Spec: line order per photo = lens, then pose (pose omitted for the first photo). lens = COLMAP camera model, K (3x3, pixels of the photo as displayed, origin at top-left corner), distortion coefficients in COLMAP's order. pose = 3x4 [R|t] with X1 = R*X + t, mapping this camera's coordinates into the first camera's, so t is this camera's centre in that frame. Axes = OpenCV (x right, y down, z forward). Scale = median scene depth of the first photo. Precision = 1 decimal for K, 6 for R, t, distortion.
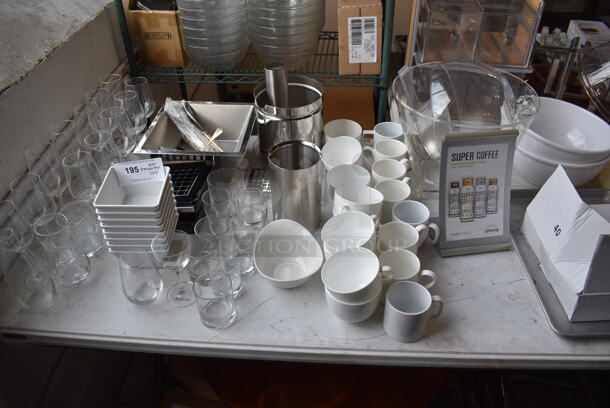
lens RADIAL K [[502.4, 0, 305.0], [0, 502.4, 204.0], [0, 0, 1]] dist [-0.080839, 0.002505]
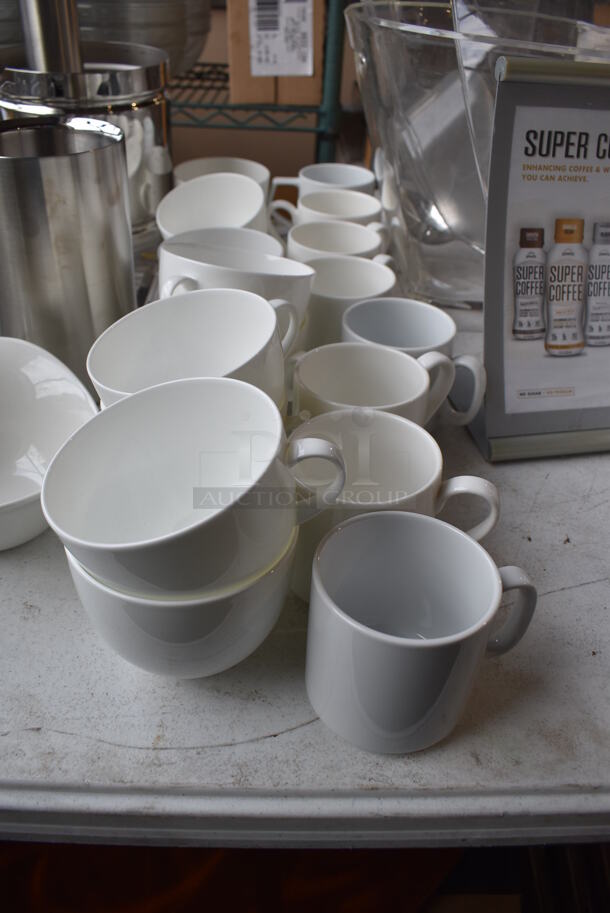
lens RADIAL K [[728.9, 0, 305.0], [0, 728.9, 456.5], [0, 0, 1]] dist [-0.086964, 0.005961]
pose [[0.993949, 0.005244, 0.109714, 0.101474], [-0.002063, 0.999575, -0.029086, 0.119178], [-0.109820, 0.028684, 0.993538, 0.551667]]
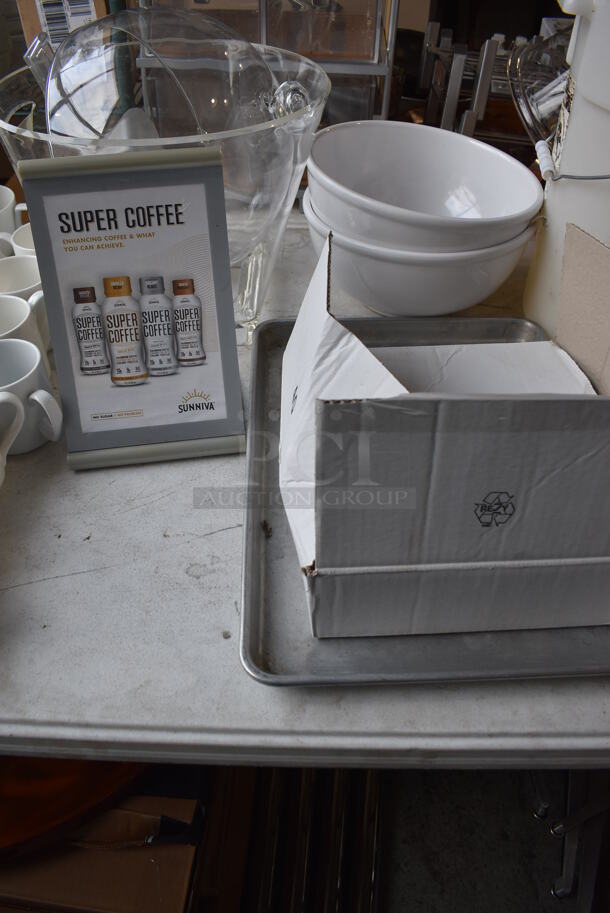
lens RADIAL K [[728.9, 0, 305.0], [0, 728.9, 456.5], [0, 0, 1]] dist [-0.086964, 0.005961]
pose [[0.999757, -0.008909, 0.020152, 0.466835], [0.007306, 0.996909, 0.078227, 0.048942], [-0.020787, -0.078061, 0.996732, 0.396982]]
